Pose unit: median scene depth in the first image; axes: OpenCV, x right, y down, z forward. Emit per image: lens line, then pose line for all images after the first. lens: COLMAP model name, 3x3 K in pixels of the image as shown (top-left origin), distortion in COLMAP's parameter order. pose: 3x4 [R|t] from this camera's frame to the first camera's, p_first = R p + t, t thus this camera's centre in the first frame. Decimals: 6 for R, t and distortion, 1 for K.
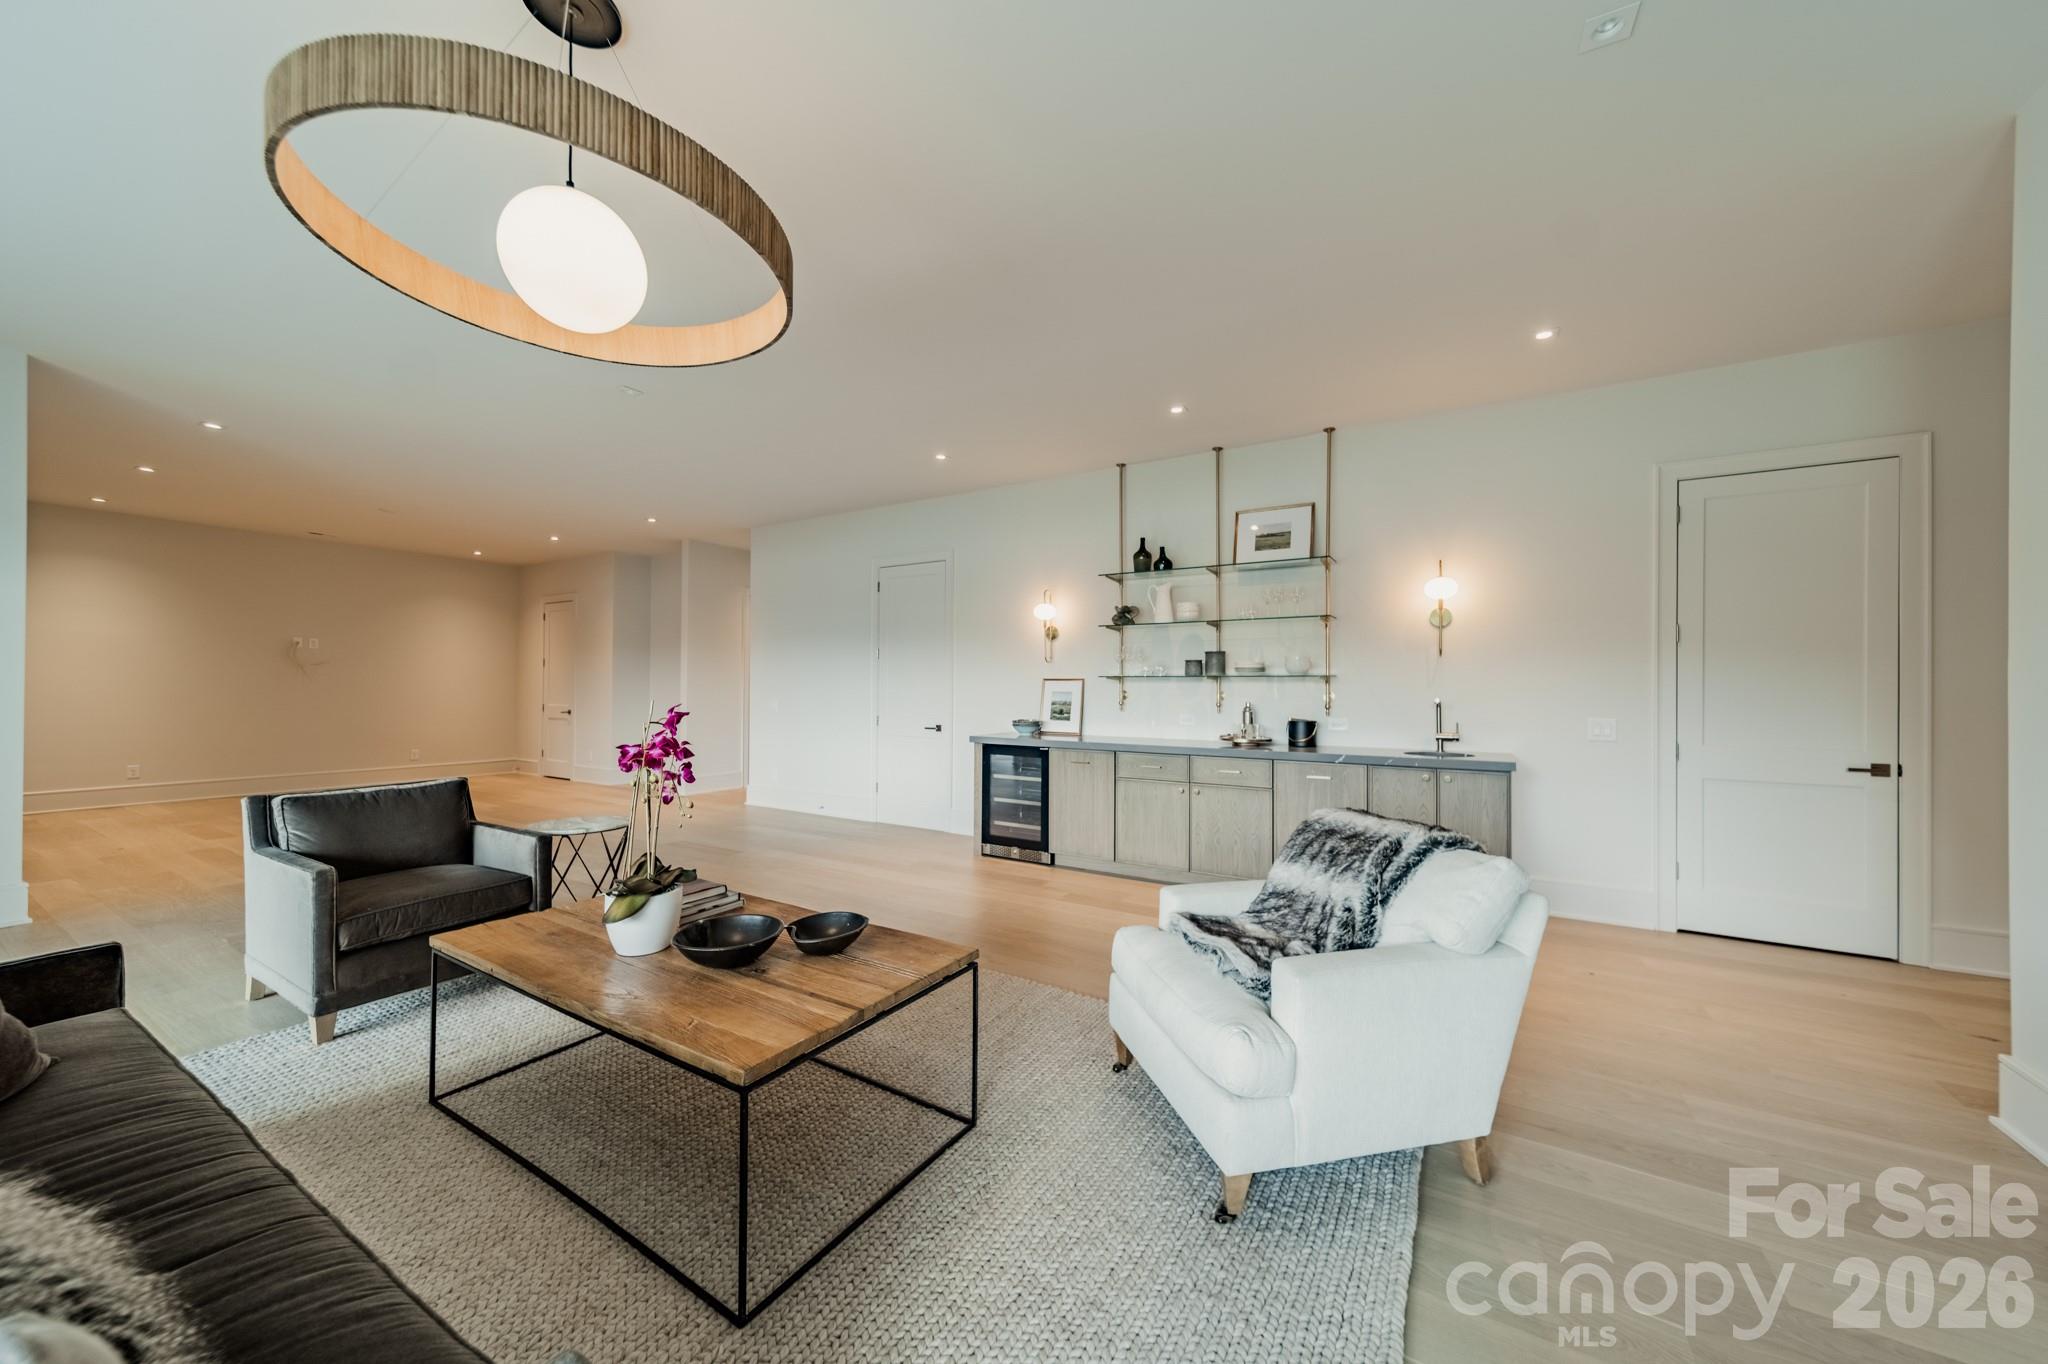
lens RADIAL K [[724.5, 0, 1030.6], [0, 724.5, 683.8], [0, 0, 1]] dist [0.007459, 0.000508]
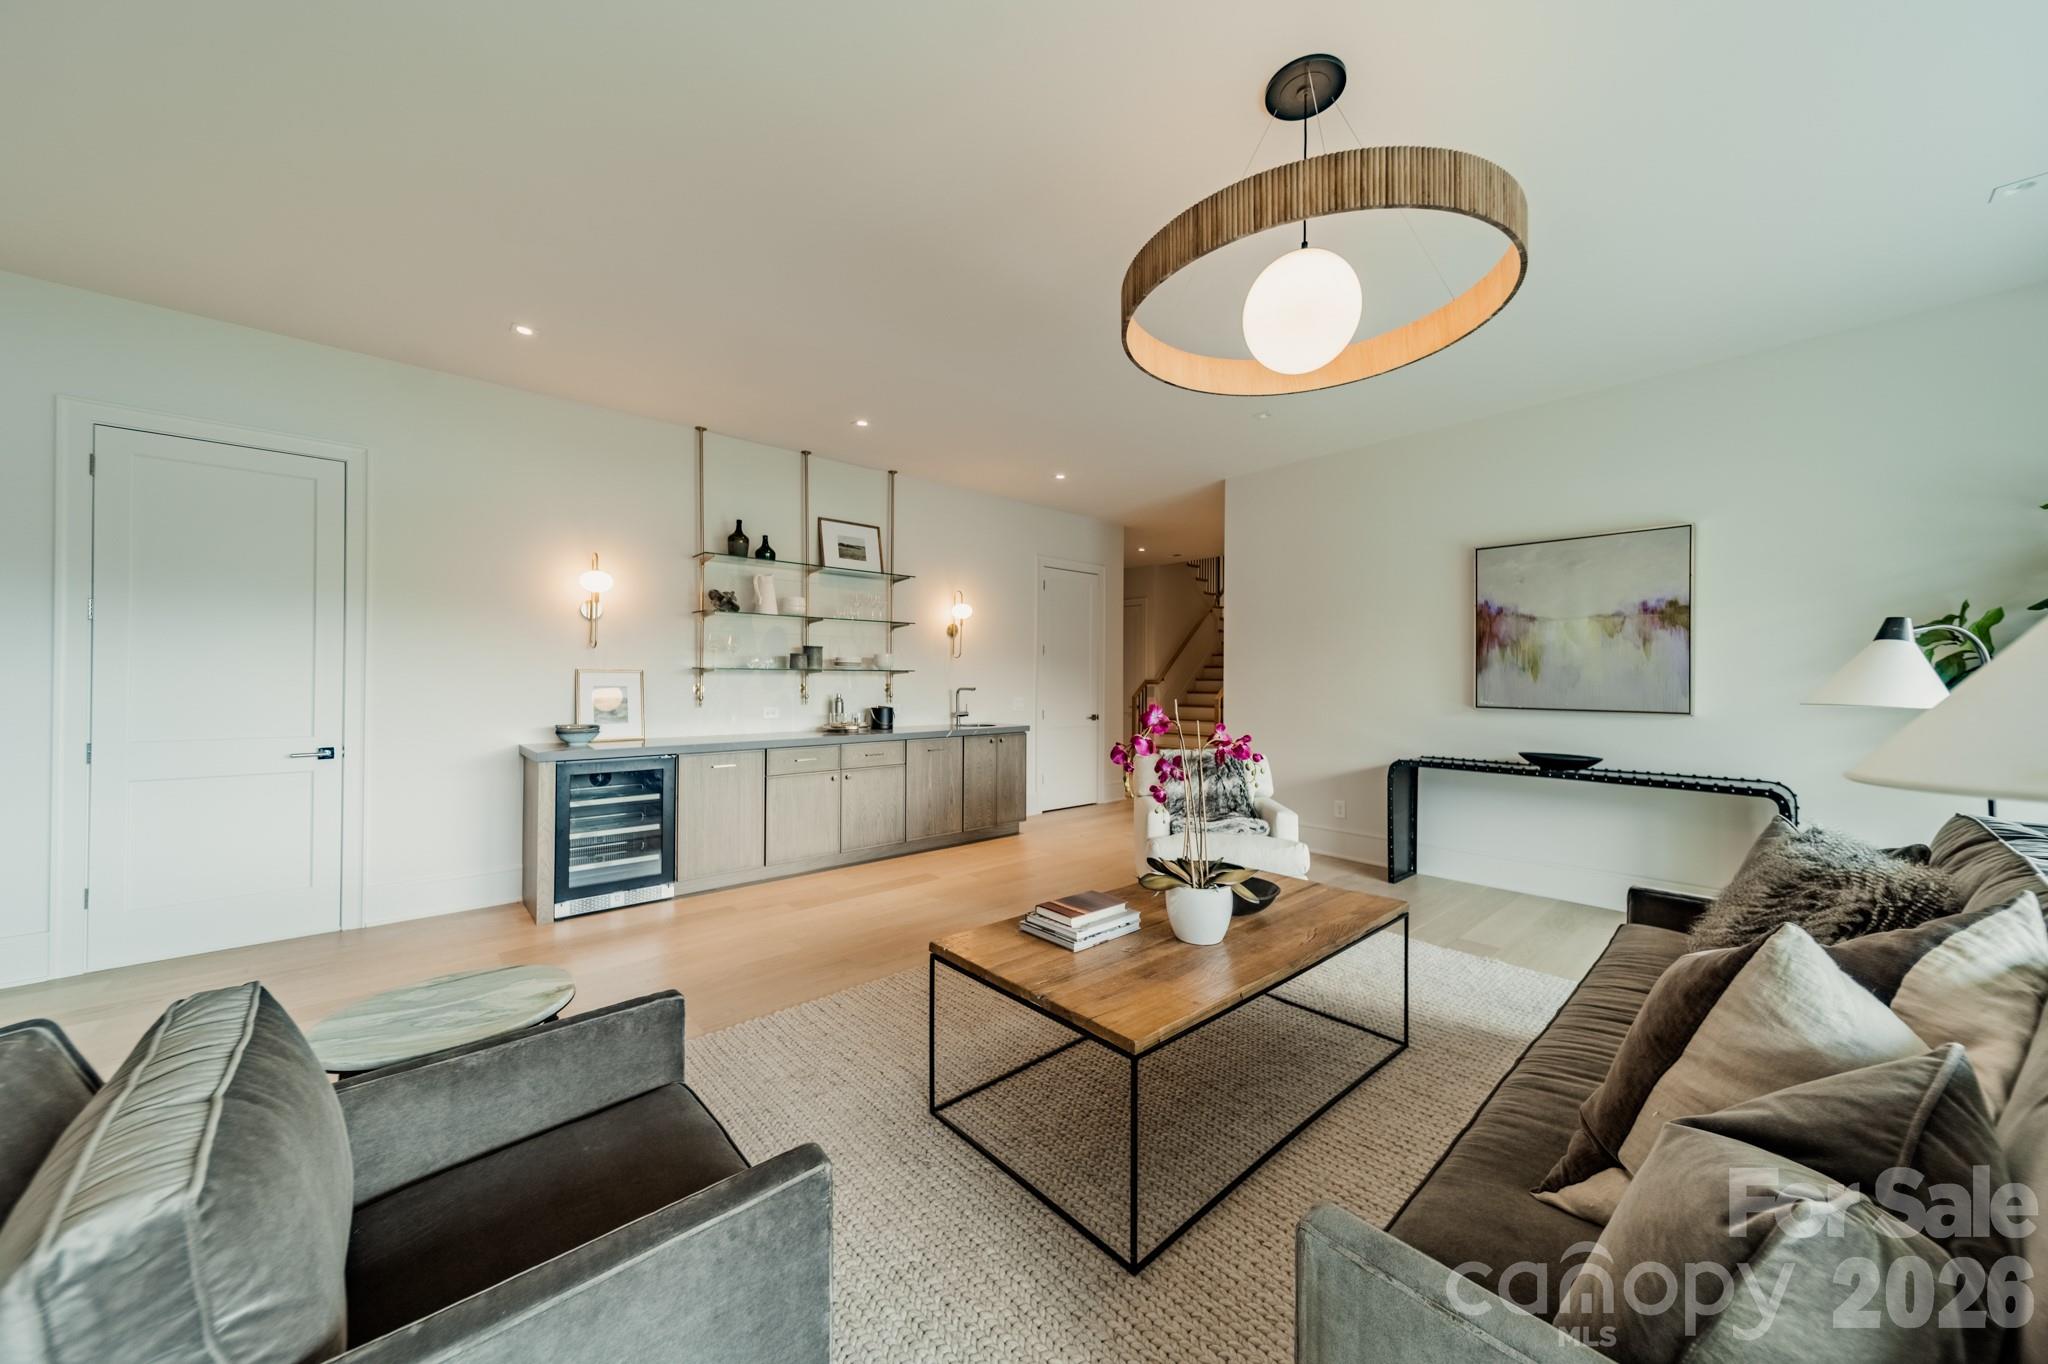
lens RADIAL K [[724.5, 0, 1027.2], [0, 724.5, 676.5], [0, 0, 1]] dist [0.007459, 0.000508]
pose [[0.298550, -0.000327, 0.954394, -0.657119], [-0.001475, 0.999999, 0.000804, -0.001674], [-0.954393, -0.001648, 0.298549, 0.385082]]
